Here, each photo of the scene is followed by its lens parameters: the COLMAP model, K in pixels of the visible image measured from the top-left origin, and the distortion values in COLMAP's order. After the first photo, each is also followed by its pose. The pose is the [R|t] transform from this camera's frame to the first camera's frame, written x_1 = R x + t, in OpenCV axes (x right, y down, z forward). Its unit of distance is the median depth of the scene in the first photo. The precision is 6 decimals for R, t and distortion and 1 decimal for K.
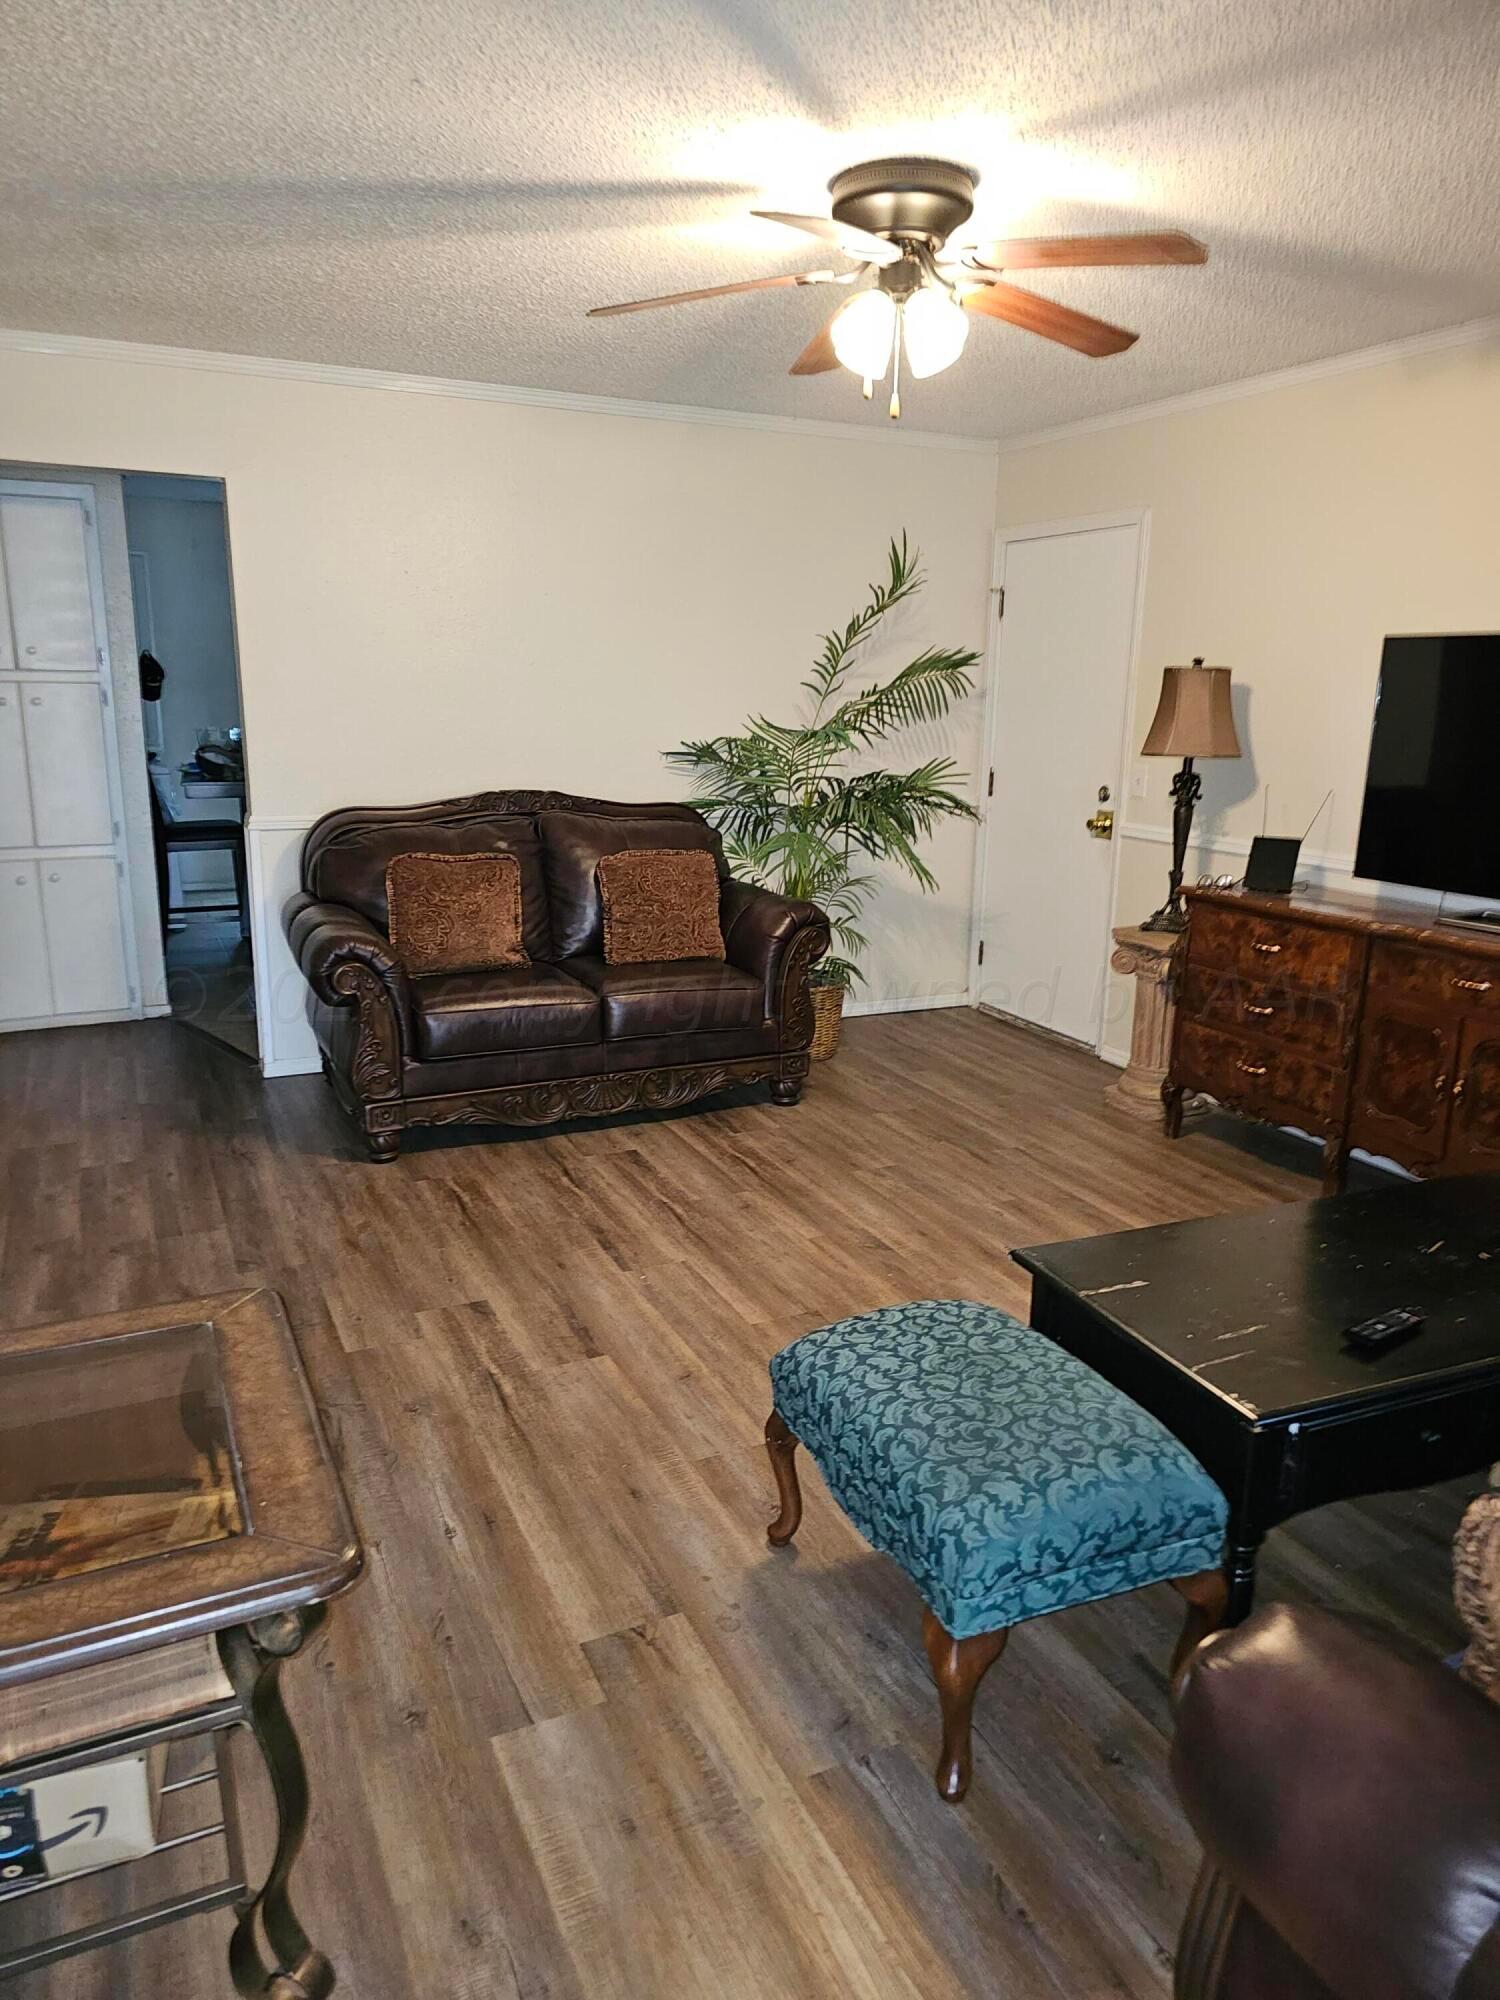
lens RADIAL K [[1342.1, 0, 756.1], [0, 1342.1, 1005.5], [0, 0, 1]] dist [0.003111, -0.004243]
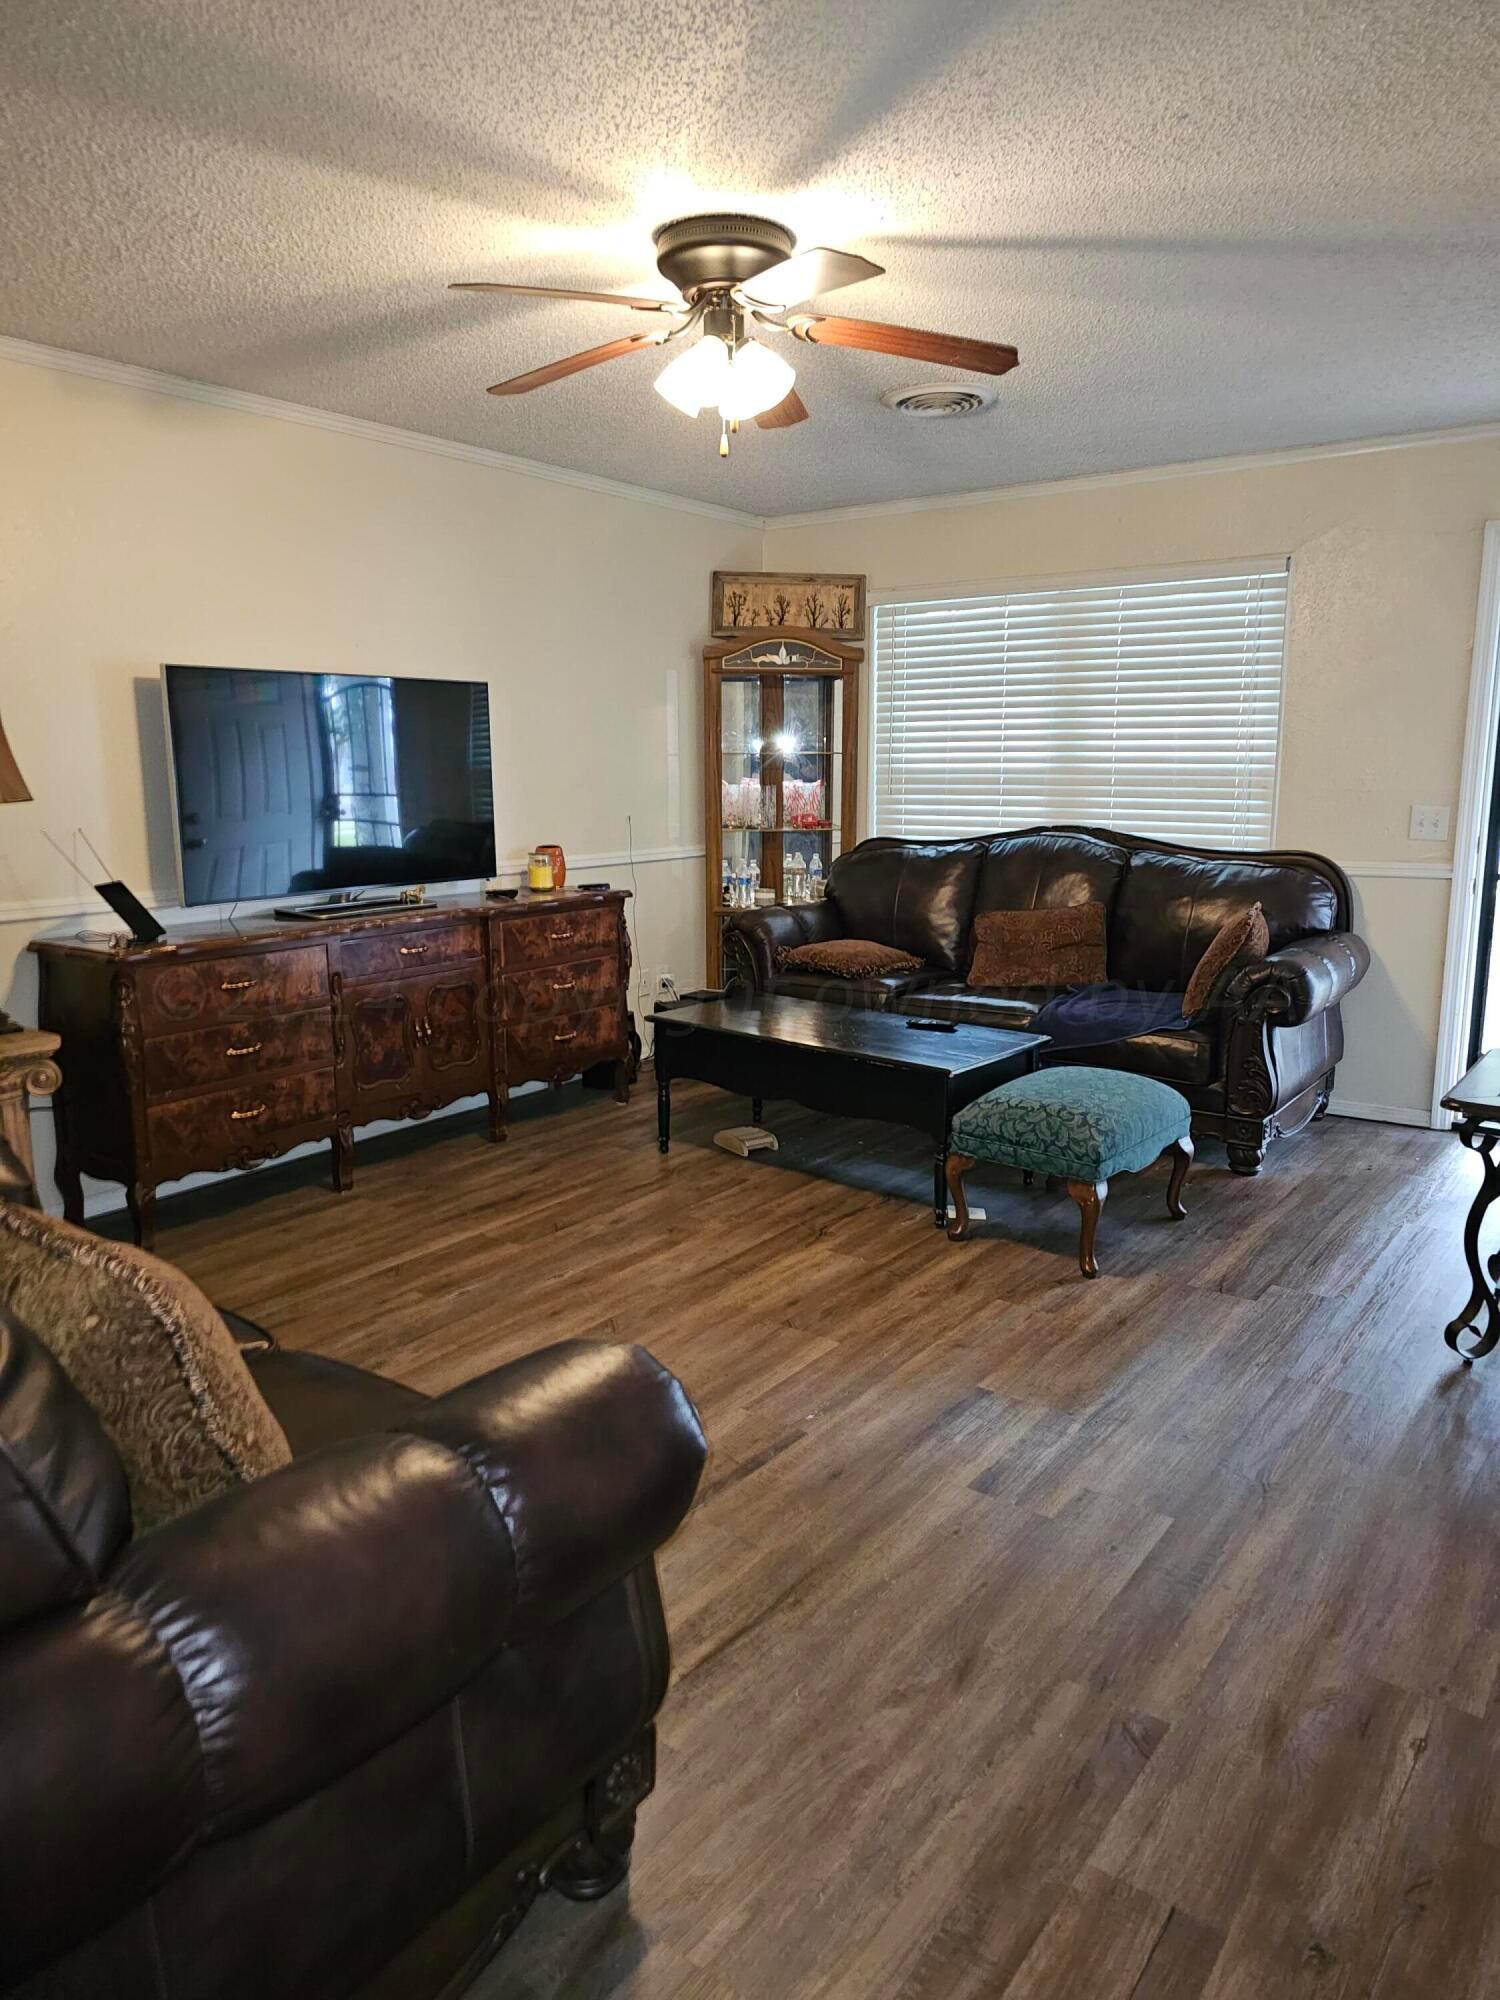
lens RADIAL K [[1342.1, 0, 756.4], [0, 1342.1, 994.1], [0, 0, 1]] dist [0.003111, -0.004243]
pose [[-0.467471, -0.175831, 0.866345, -0.728730], [0.203319, 0.932361, 0.298938, -0.290776], [-0.860309, 0.315889, -0.400102, 1.254768]]
